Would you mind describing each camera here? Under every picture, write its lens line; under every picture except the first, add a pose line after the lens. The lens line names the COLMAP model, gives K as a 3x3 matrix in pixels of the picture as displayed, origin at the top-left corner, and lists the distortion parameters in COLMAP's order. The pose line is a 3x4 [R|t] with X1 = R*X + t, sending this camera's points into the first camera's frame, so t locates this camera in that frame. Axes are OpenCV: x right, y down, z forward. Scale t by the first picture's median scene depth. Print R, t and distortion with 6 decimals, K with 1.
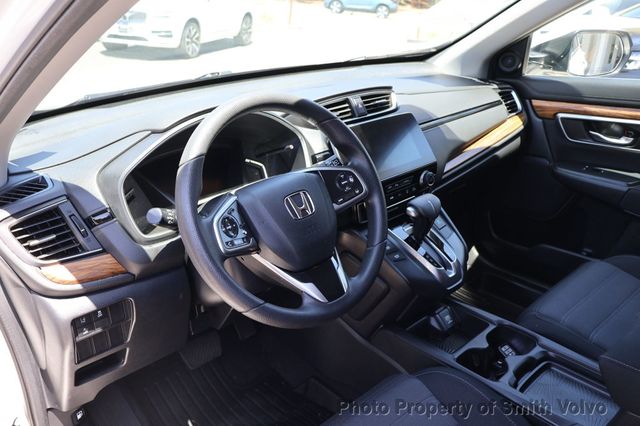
lens RADIAL K [[539.3, 0, 320.0], [0, 539.3, 213.0], [0, 0, 1]] dist [-0.005898, 0.006807]
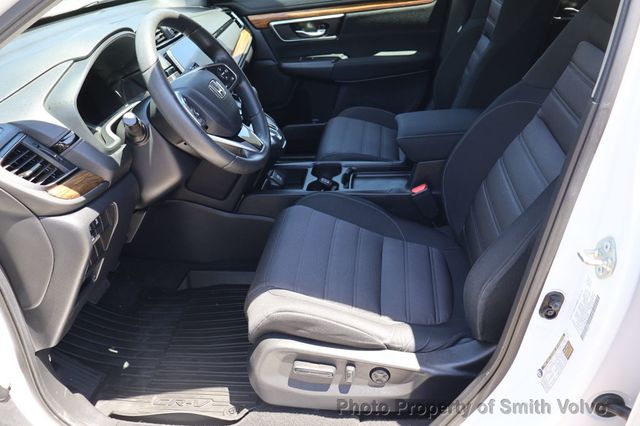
lens RADIAL K [[539.3, 0, 320.0], [0, 539.3, 213.0], [0, 0, 1]] dist [-0.005898, 0.006807]
pose [[0.752017, -0.350491, 0.558235, -0.502817], [0.311099, 0.935377, 0.168191, 0.091382], [-0.581109, 0.047184, 0.812457, -0.161025]]
